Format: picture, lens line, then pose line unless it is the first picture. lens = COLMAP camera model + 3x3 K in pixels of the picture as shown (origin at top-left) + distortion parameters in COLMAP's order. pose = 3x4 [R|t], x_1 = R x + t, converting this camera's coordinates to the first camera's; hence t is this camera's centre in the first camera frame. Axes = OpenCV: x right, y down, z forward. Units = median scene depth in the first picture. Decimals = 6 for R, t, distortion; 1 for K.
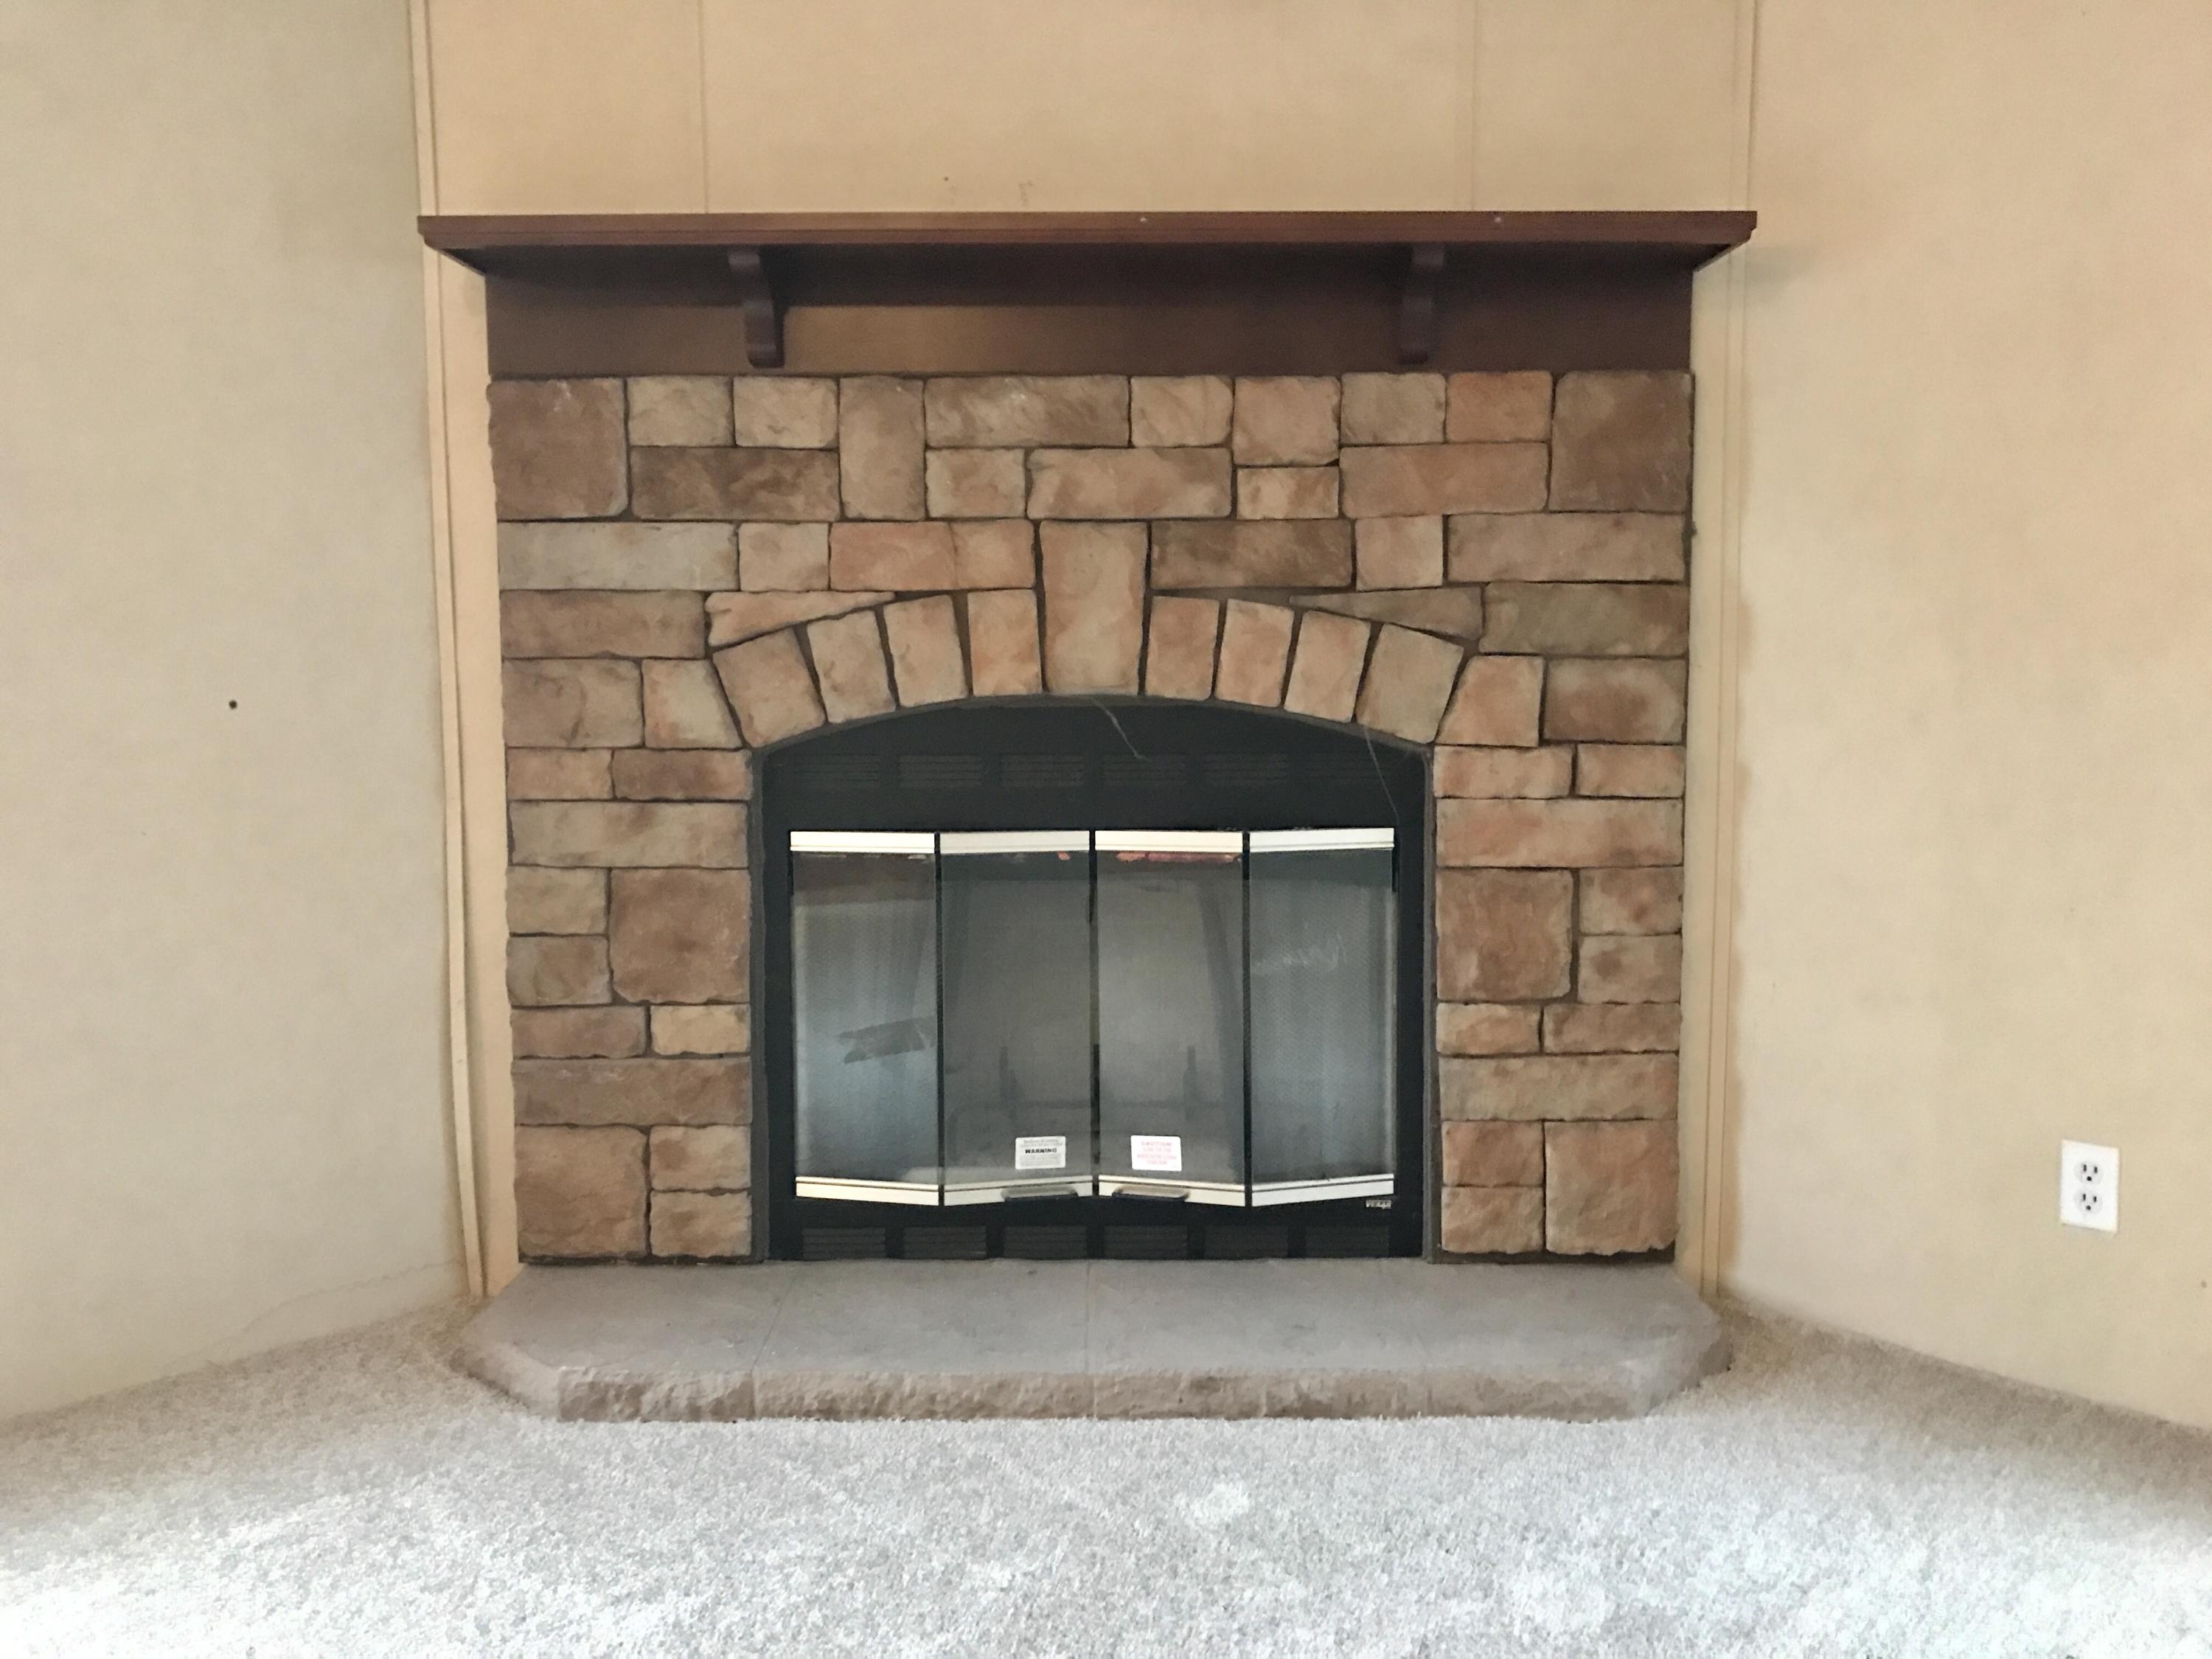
lens RADIAL K [[1797.8, 0, 1106.0], [0, 1797.8, 829.5], [0, 0, 1]] dist [0.085665, -0.165814]
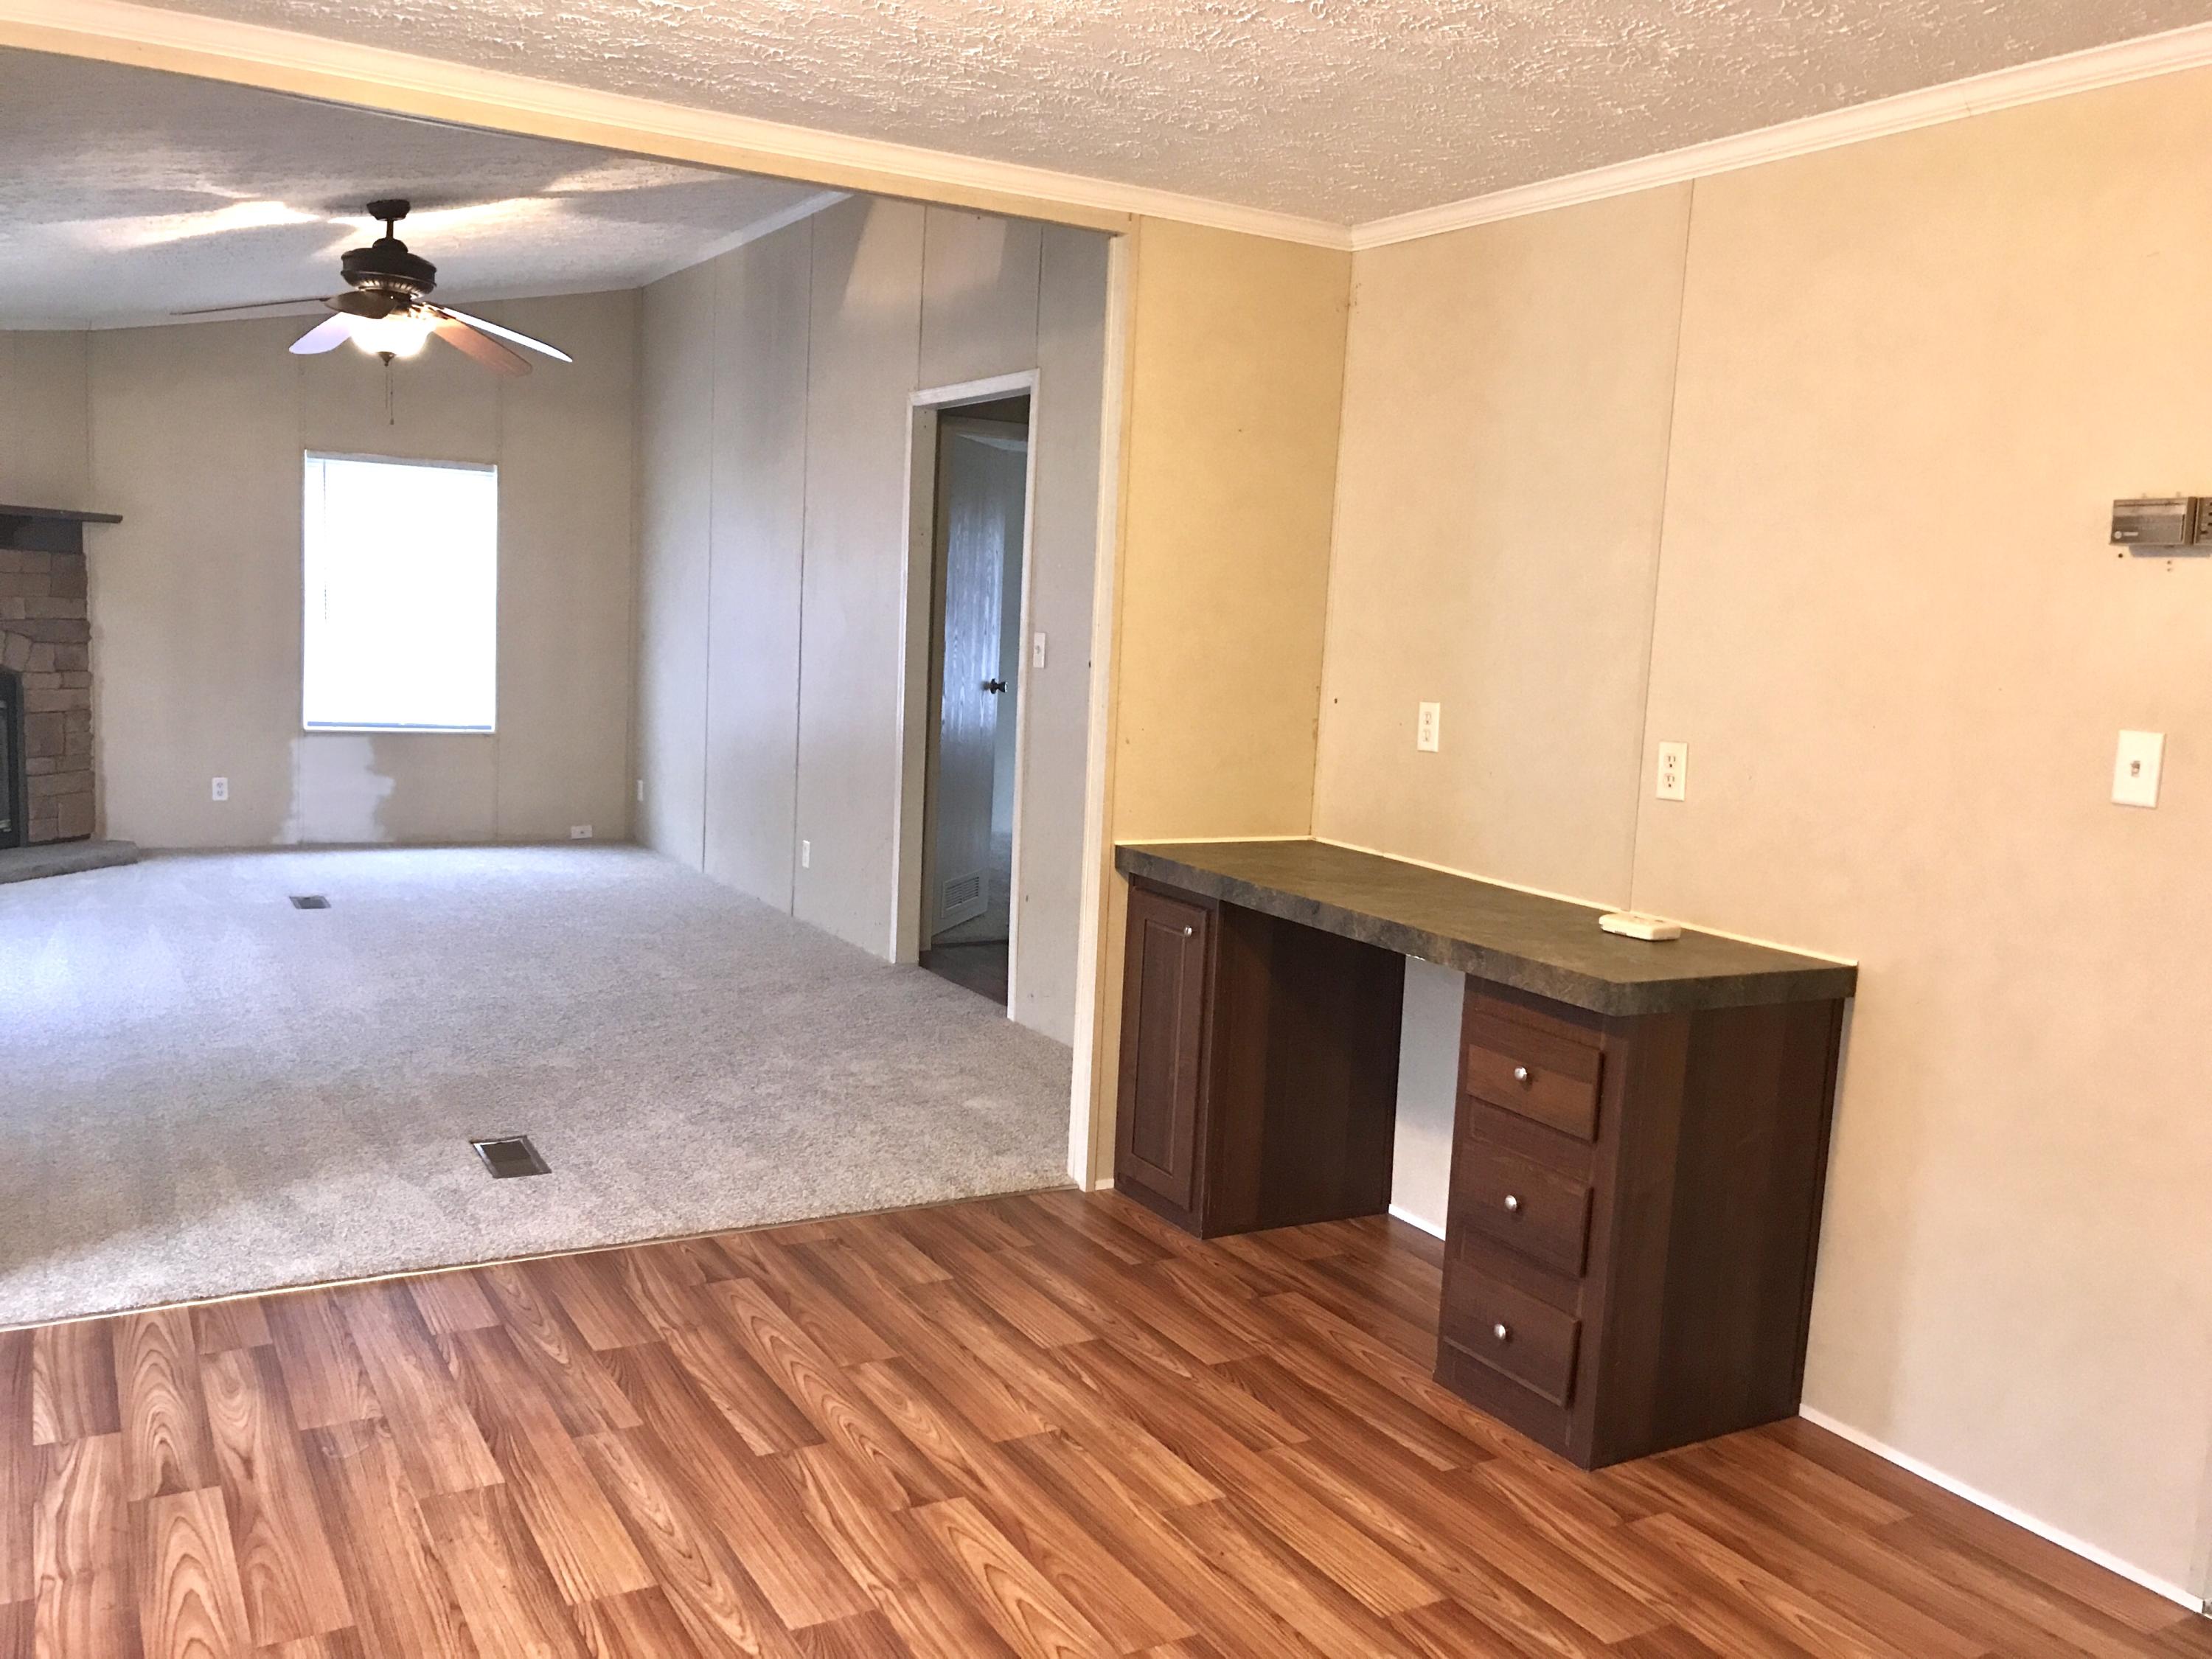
lens RADIAL K [[1841.4, 0, 1106.0], [0, 1841.4, 829.5], [0, 0, 1]] dist [-0.043178, 0.159653]
pose [[0.231942, -0.098539, 0.967726, -2.424515], [0.051121, 0.994716, 0.089035, 0.032222], [-0.971385, 0.028820, 0.235754, -1.488128]]
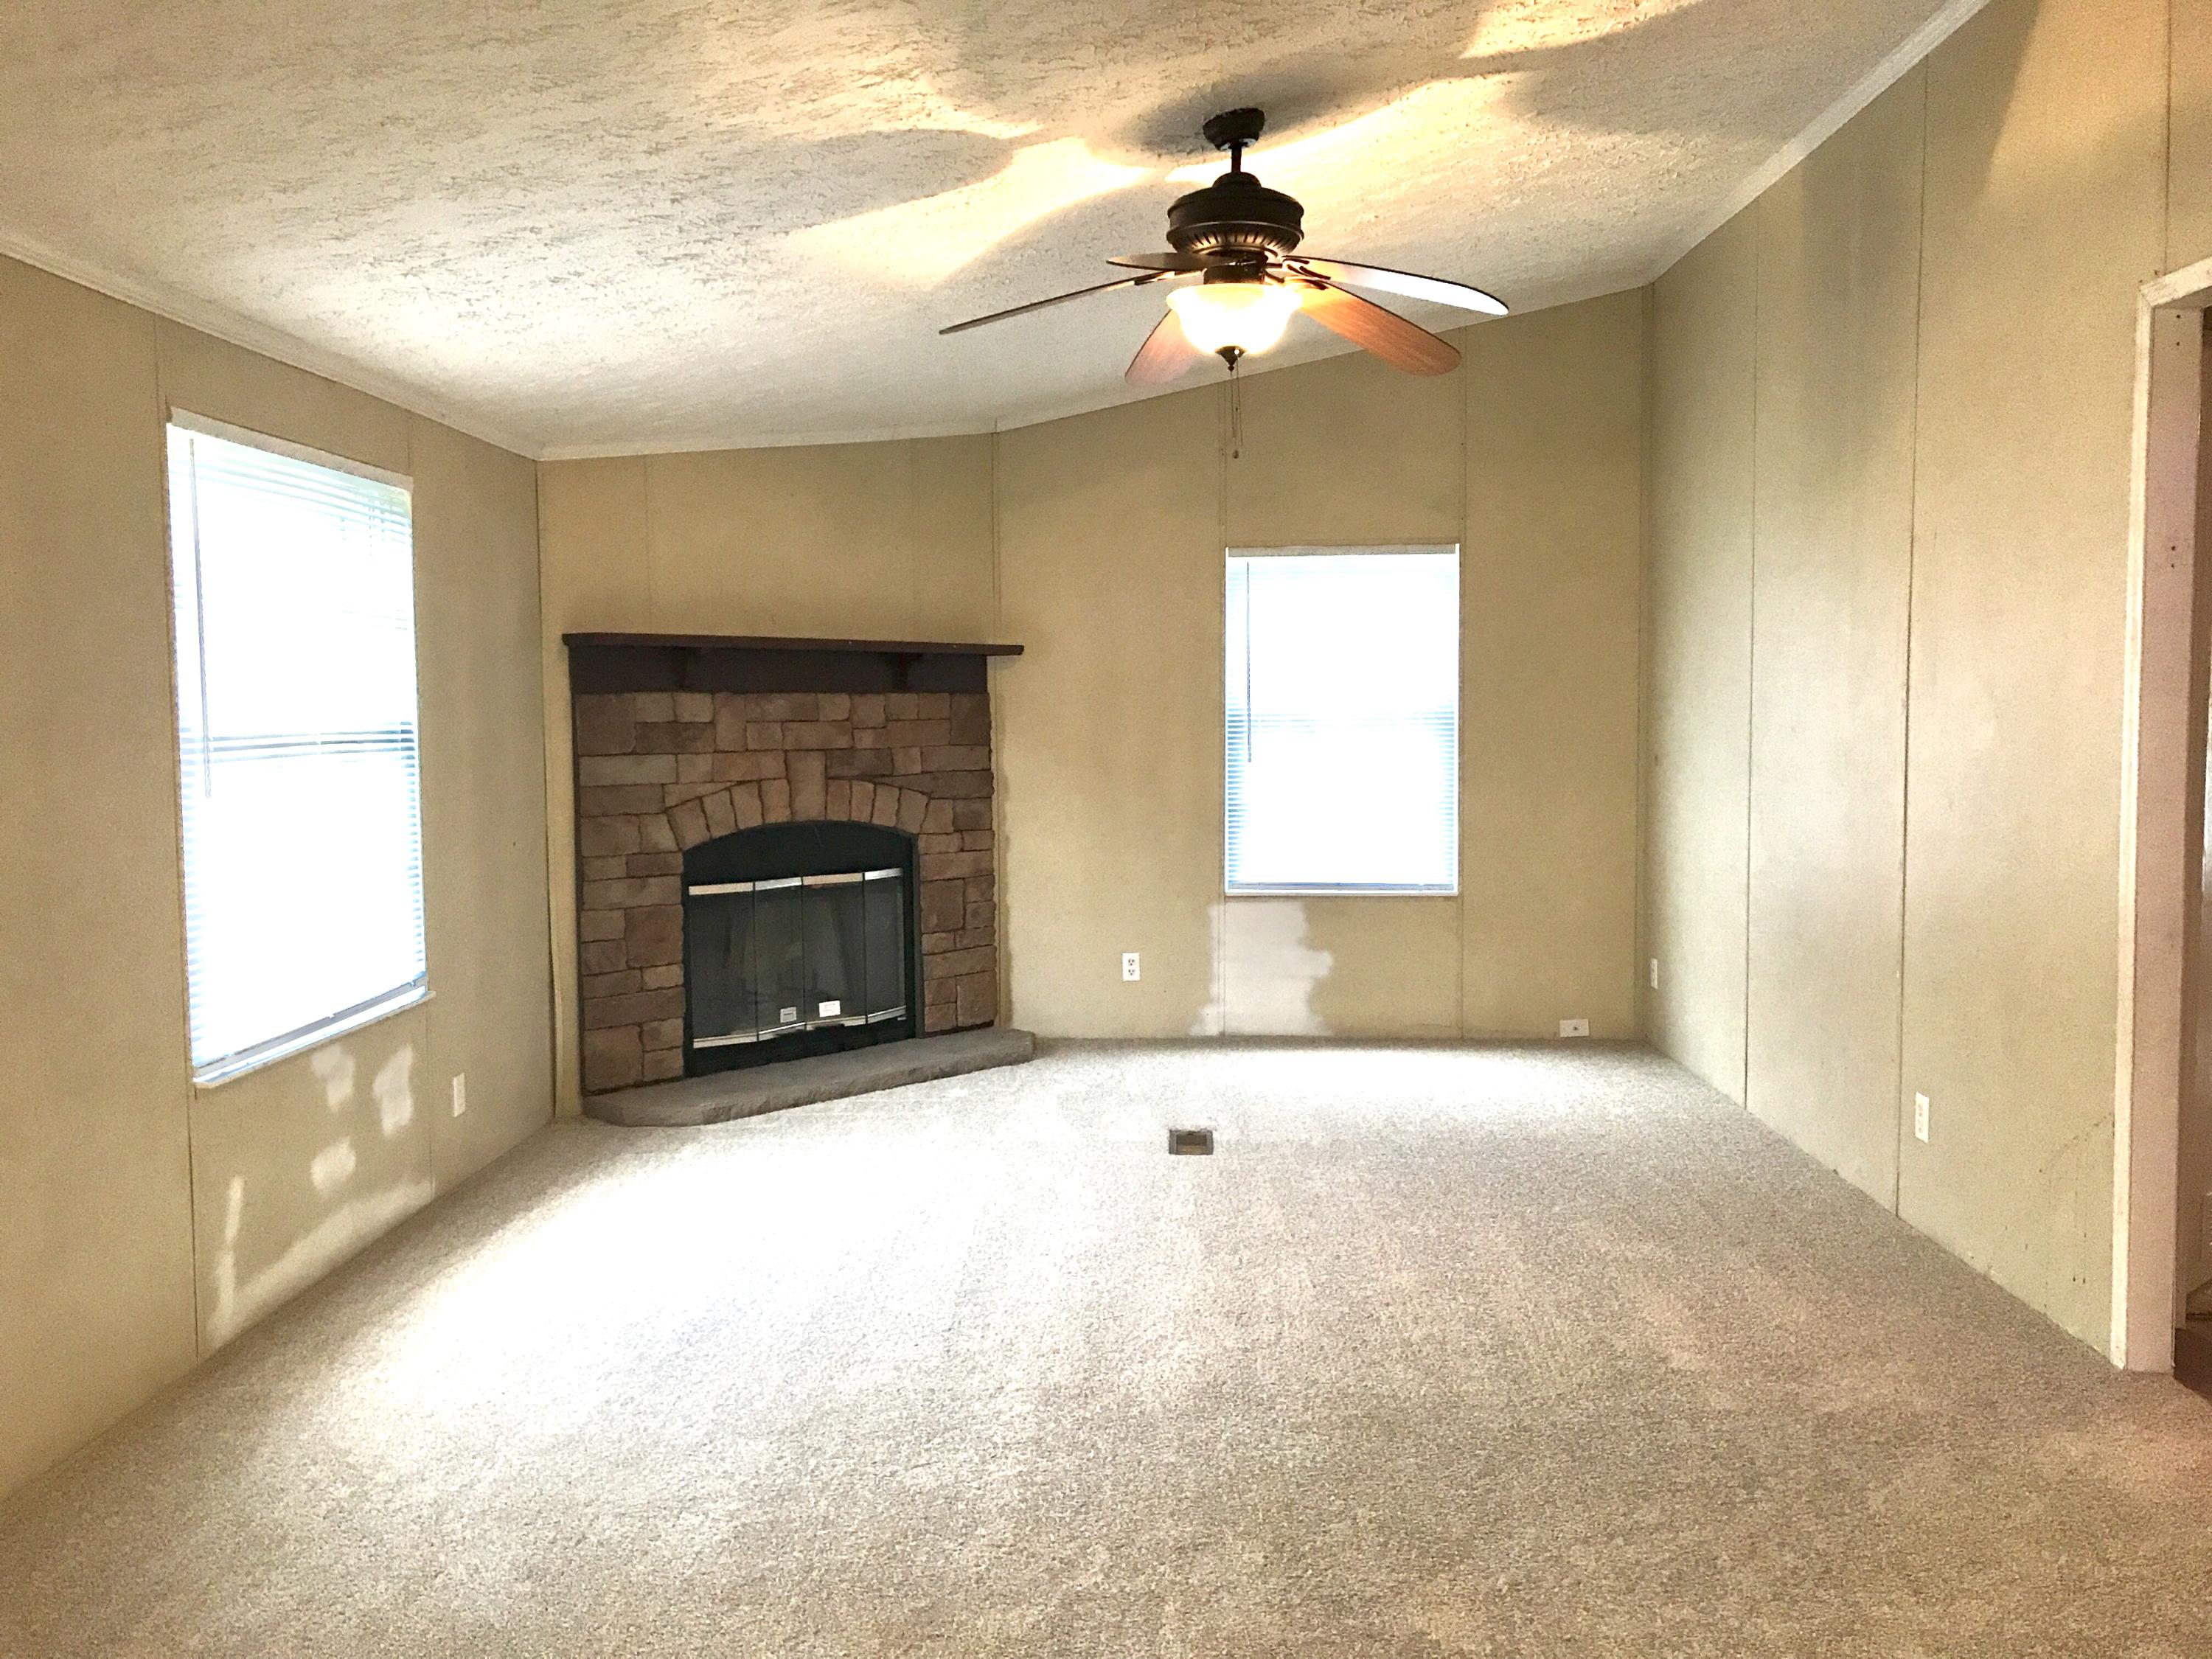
lens RADIAL K [[1752.4, 0, 1106.0], [0, 1752.4, 829.5], [0, 0, 1]] dist [-0.000049, -0.007316]
pose [[0.714668, -0.049932, 0.697680, -1.379588], [0.076399, 0.997053, -0.006901, -0.015700], [-0.695279, 0.058233, 0.716377, -0.986775]]
